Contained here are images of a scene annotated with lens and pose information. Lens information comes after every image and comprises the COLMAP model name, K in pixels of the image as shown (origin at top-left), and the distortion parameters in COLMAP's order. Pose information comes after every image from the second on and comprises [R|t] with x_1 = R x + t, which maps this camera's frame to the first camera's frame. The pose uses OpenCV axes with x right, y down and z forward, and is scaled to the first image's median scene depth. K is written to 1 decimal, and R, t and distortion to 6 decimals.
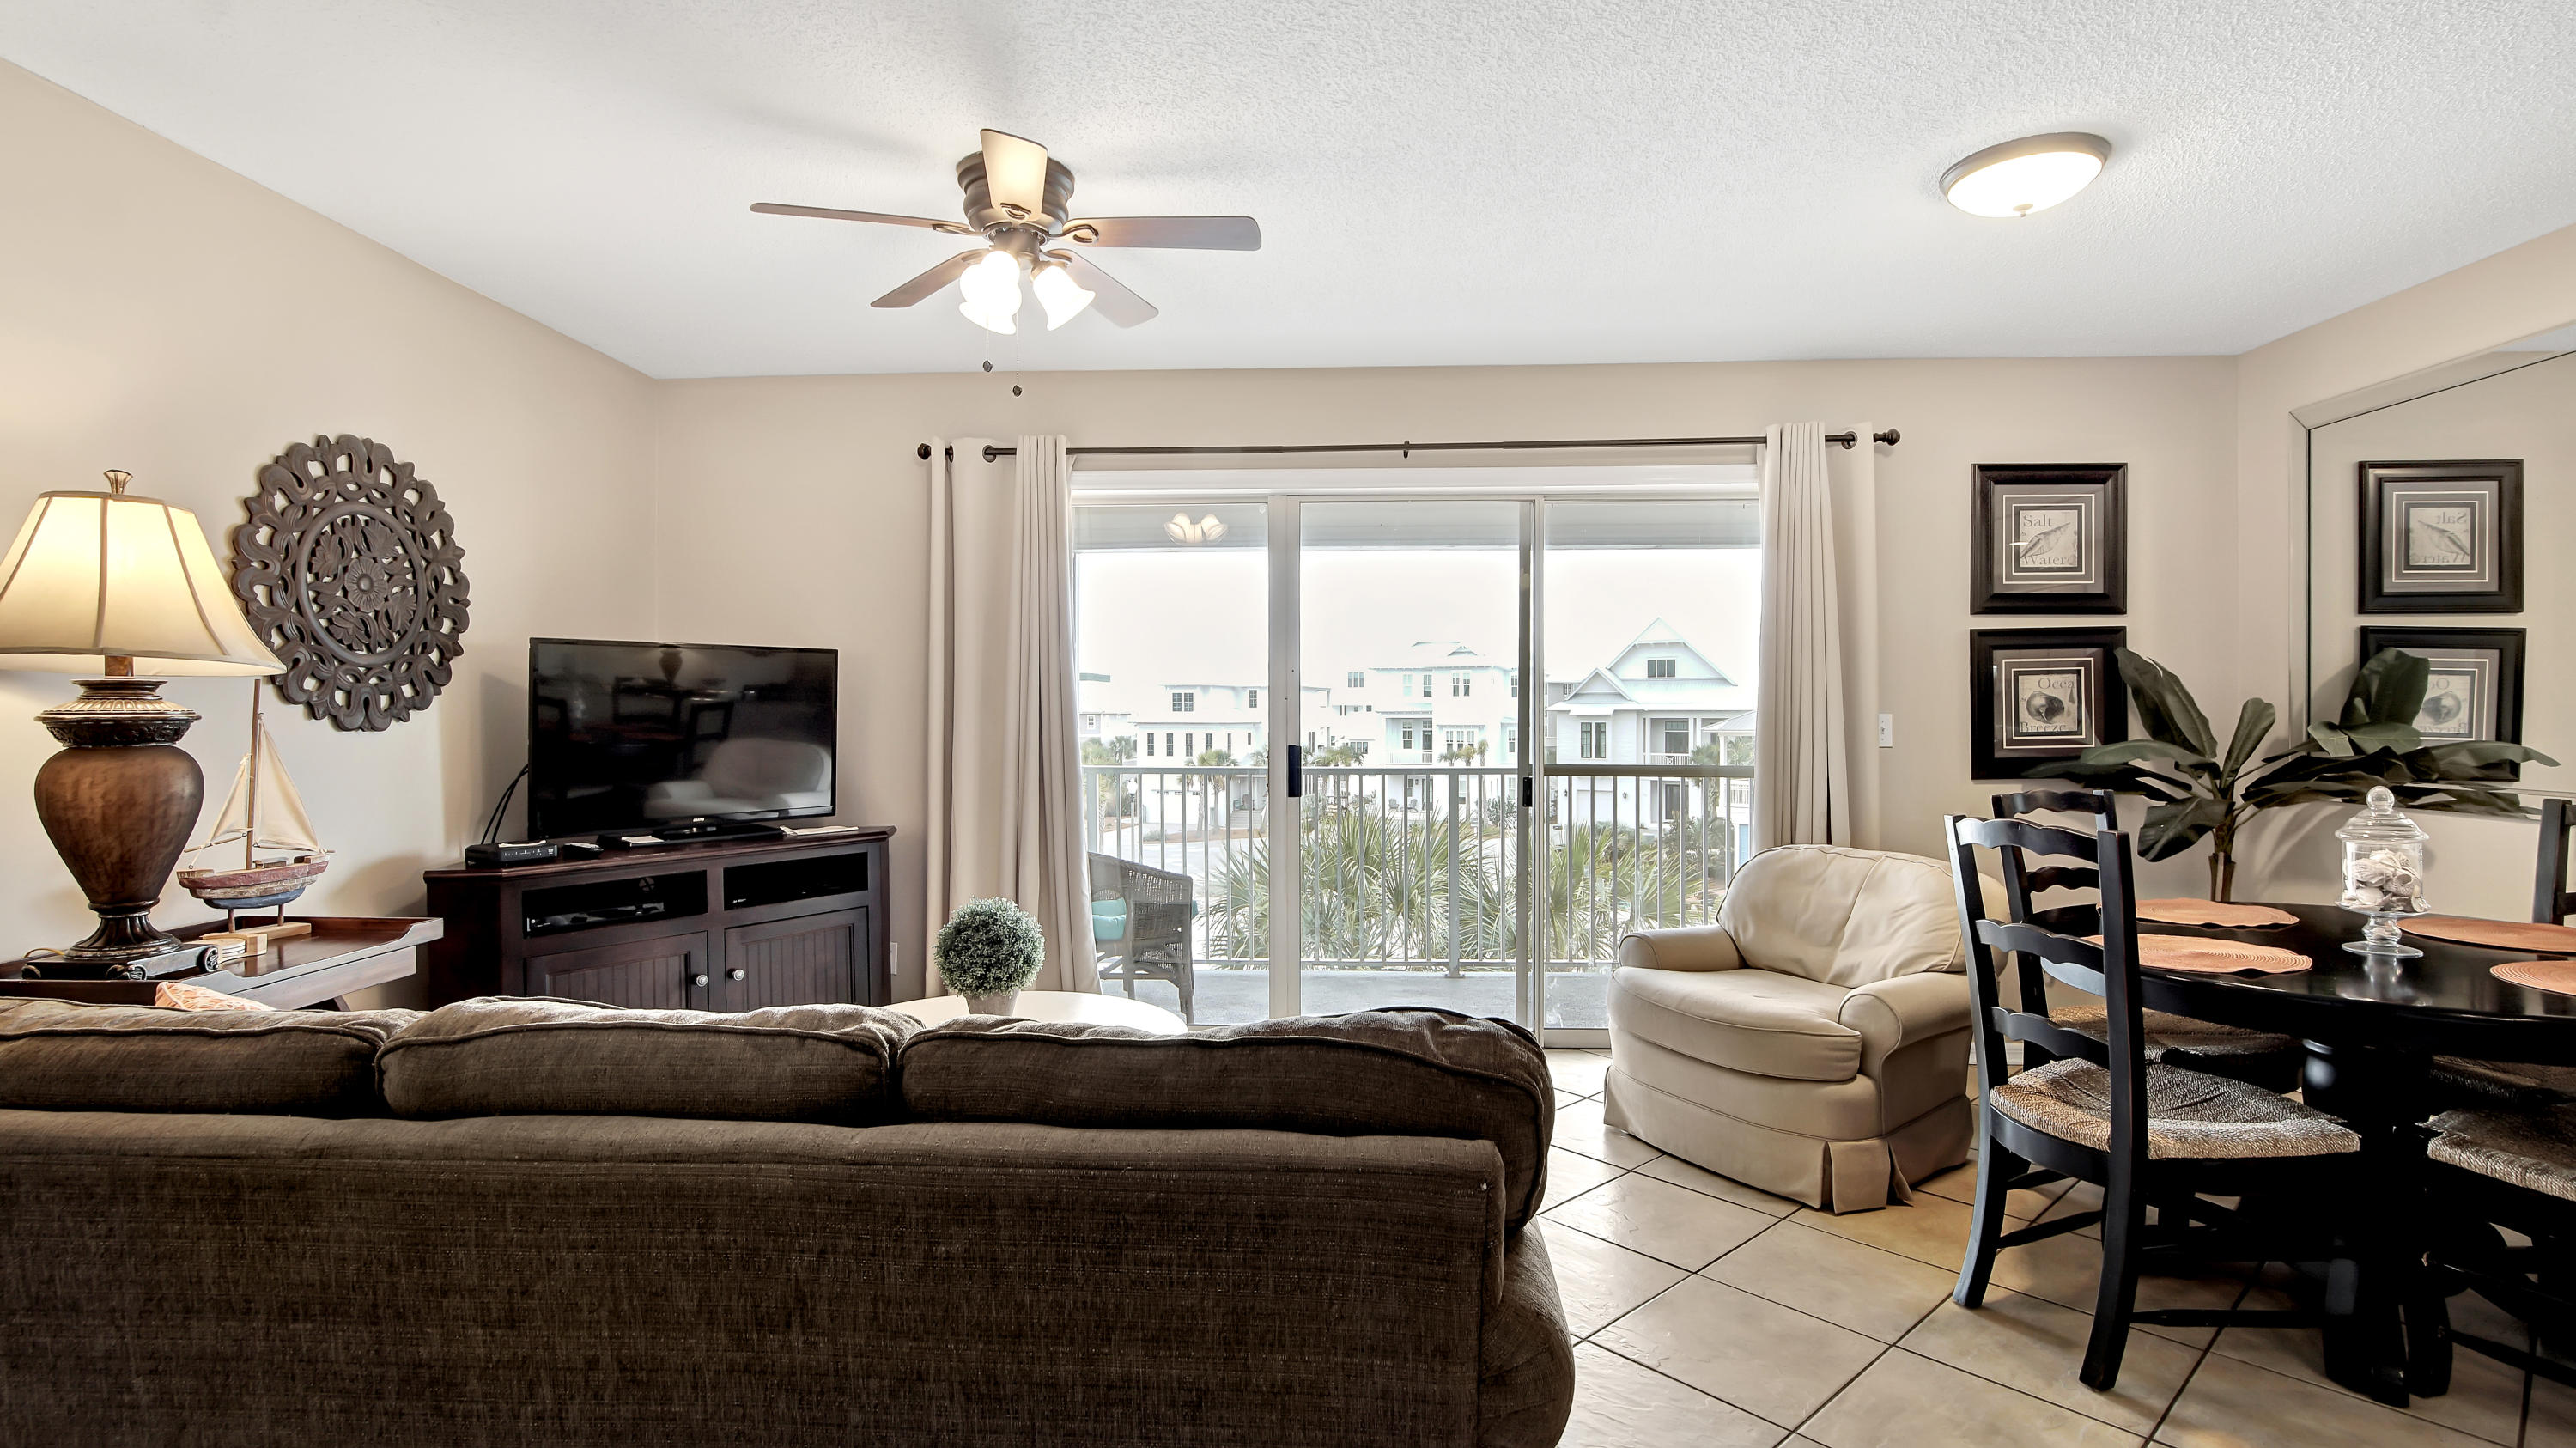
lens RADIAL K [[1241.2, 0, 1292.0], [0, 1241.2, 708.6], [0, 0, 1]] dist [-0.000392, -0.000534]
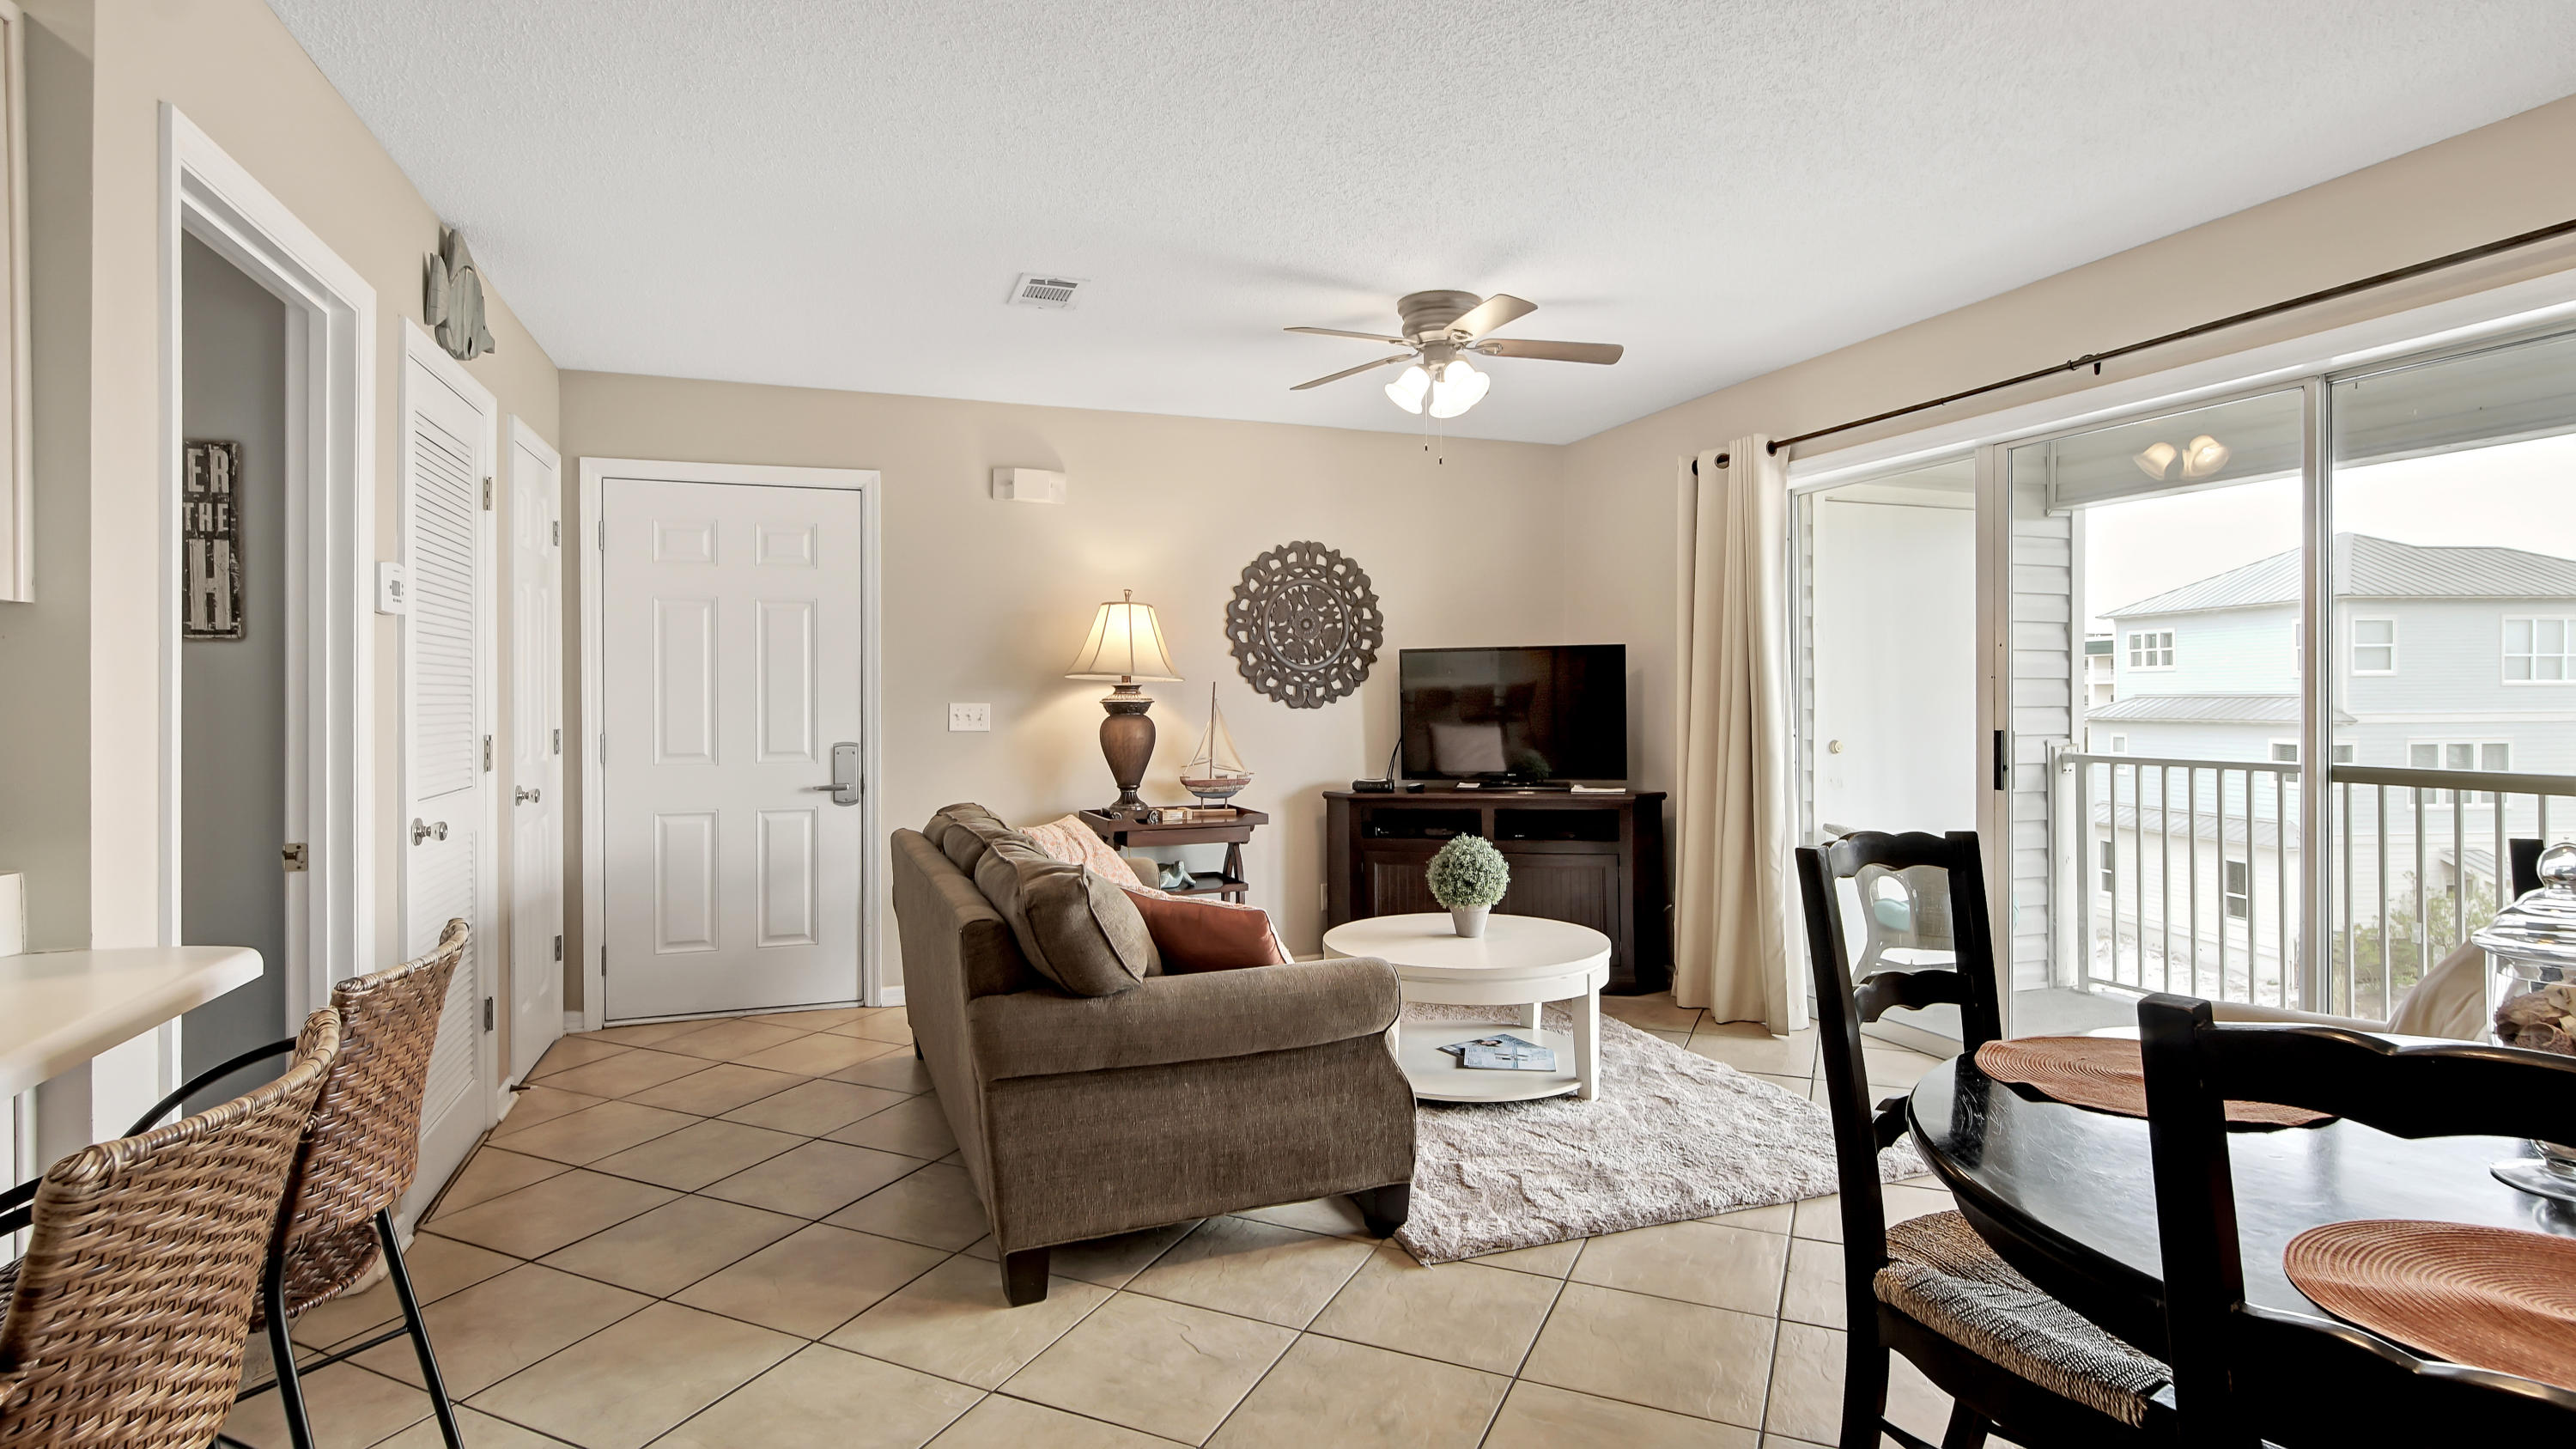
lens RADIAL K [[1241.3, 0, 1292.0], [0, 1241.3, 709.1], [0, 0, 1]] dist [-0.000392, -0.000534]
pose [[0.368791, 0.004197, -0.929503, 0.778145], [0.011401, 0.999894, 0.009038, 0.002460], [0.929442, -0.013930, 0.368705, 0.300291]]
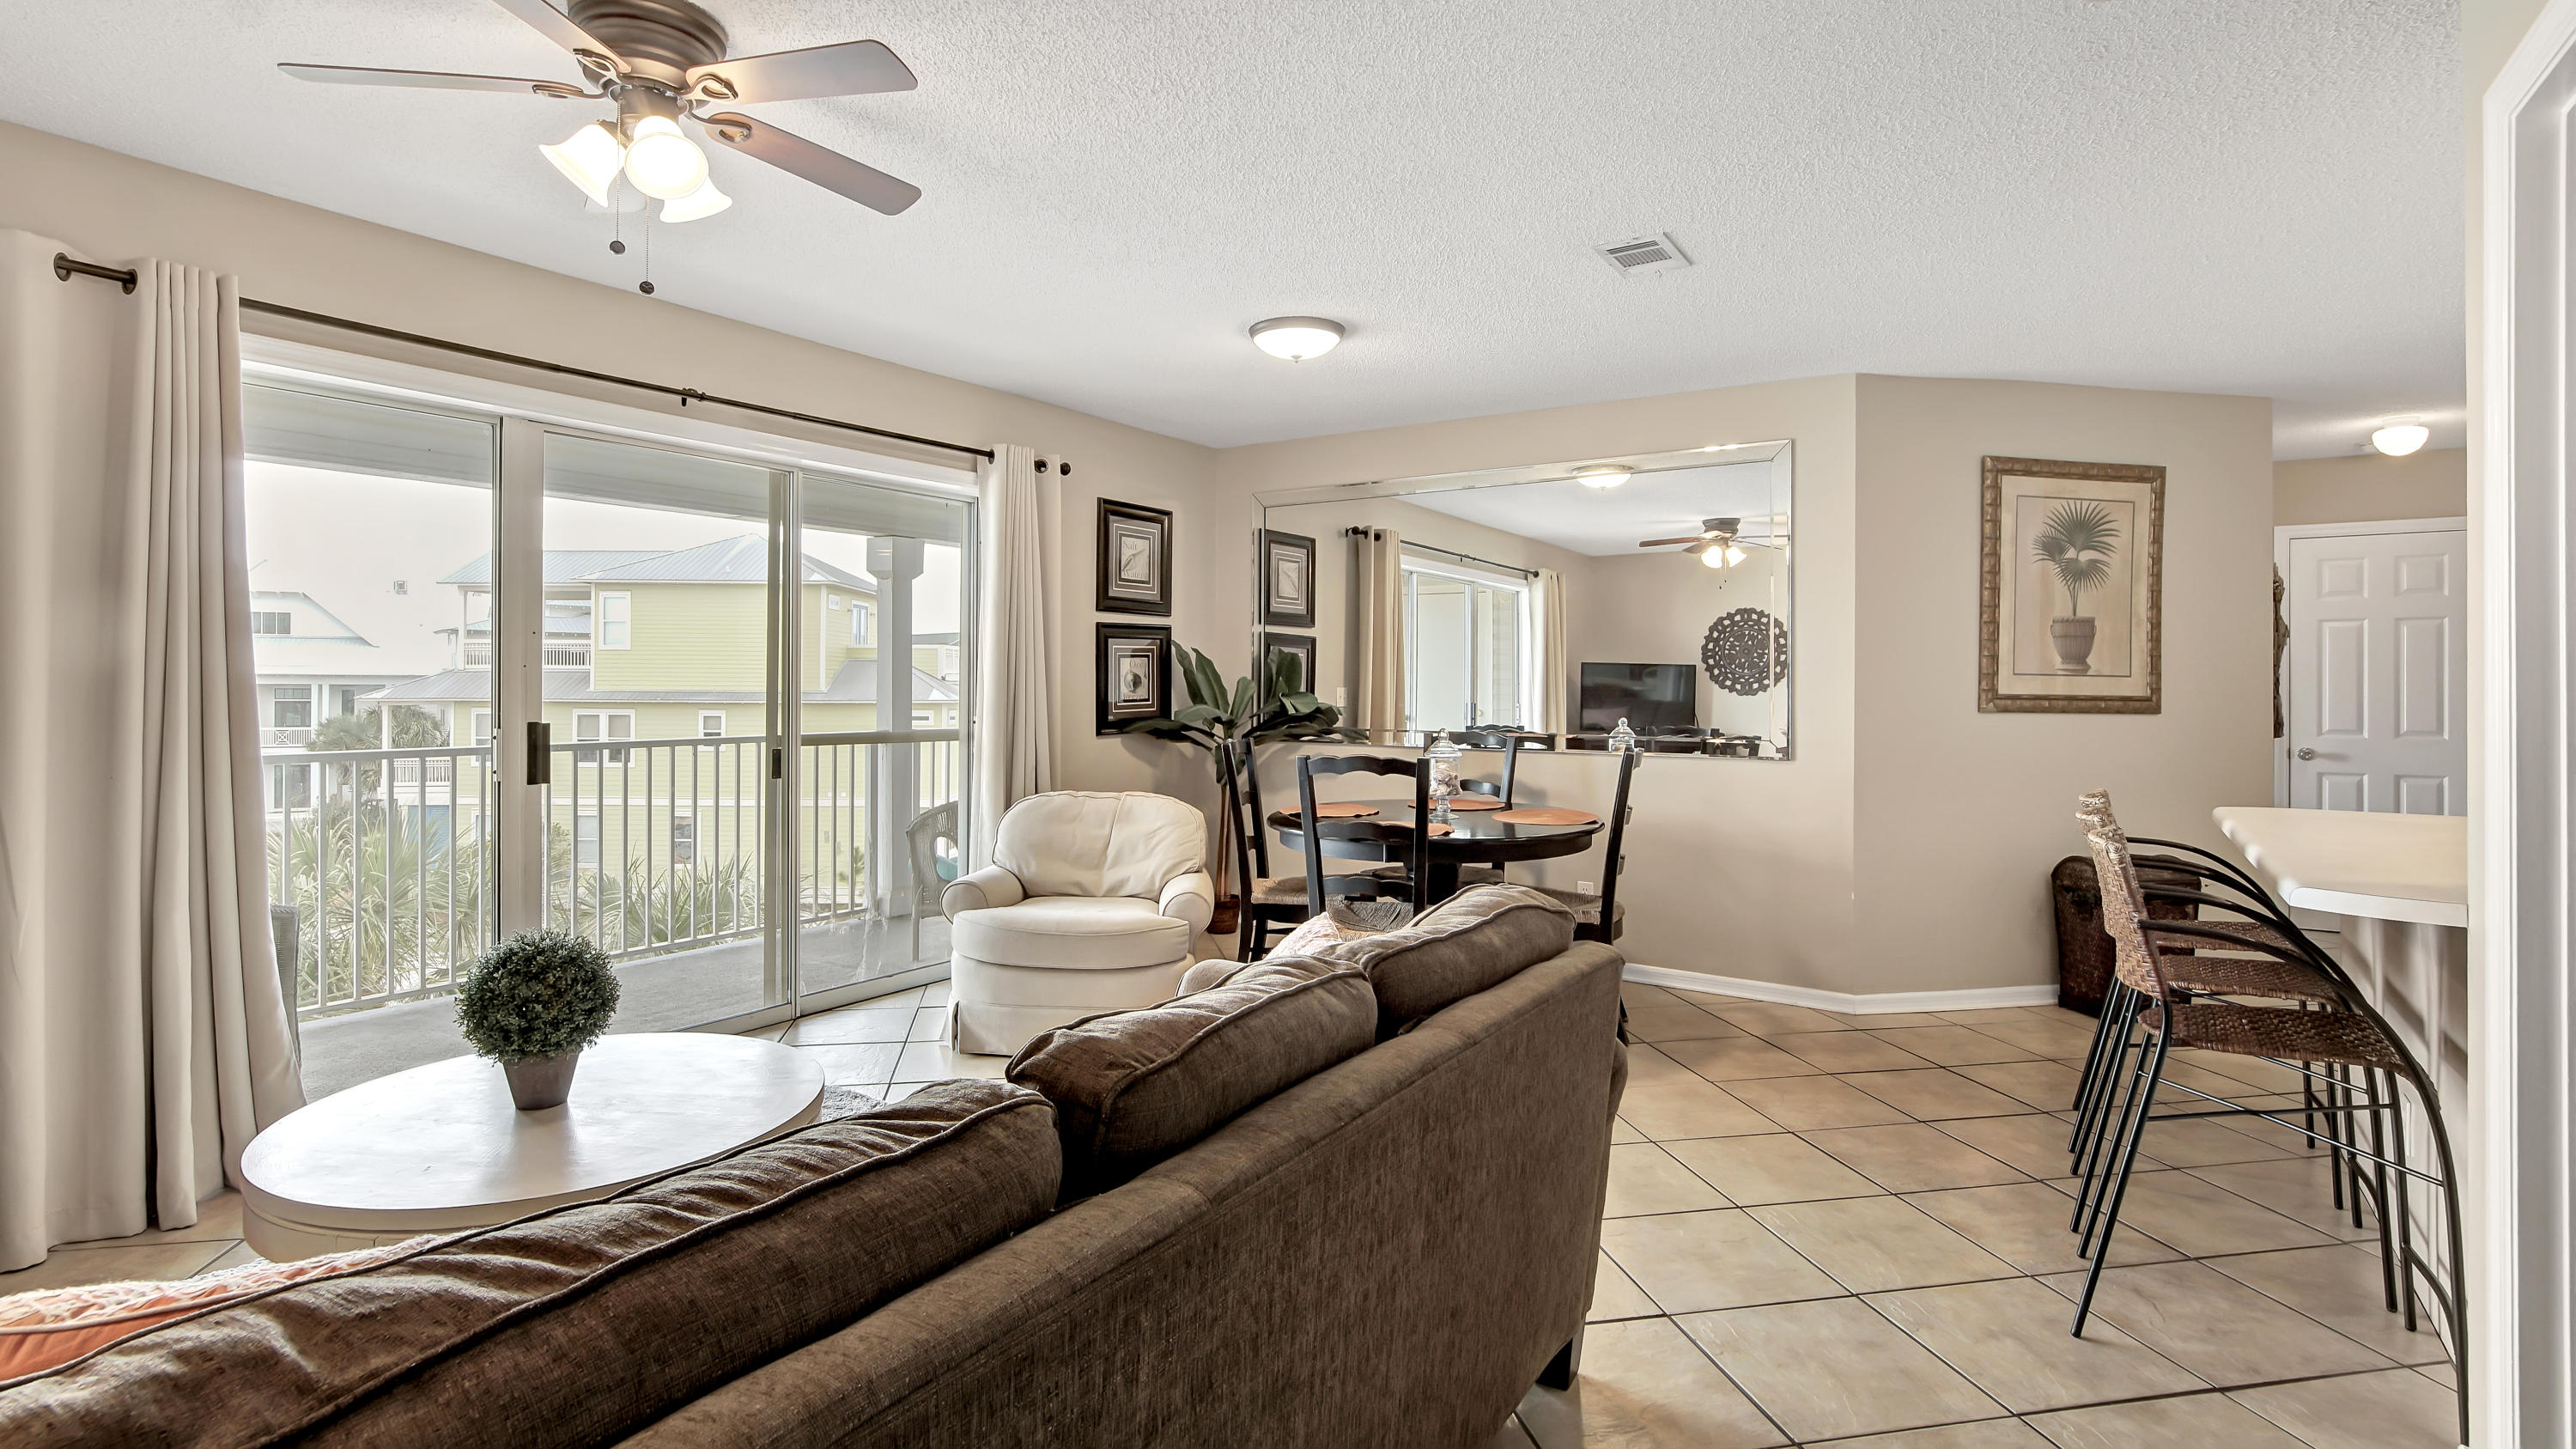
lens RADIAL K [[1240.0, 0, 1295.3], [0, 1240.0, 682.1], [0, 0, 1]] dist [0.000503, -0.000272]
pose [[0.505408, 0.004310, 0.862870, -0.588398], [-0.009101, 0.999959, 0.000336, -0.002945], [-0.862833, -0.008023, 0.505426, 0.183442]]
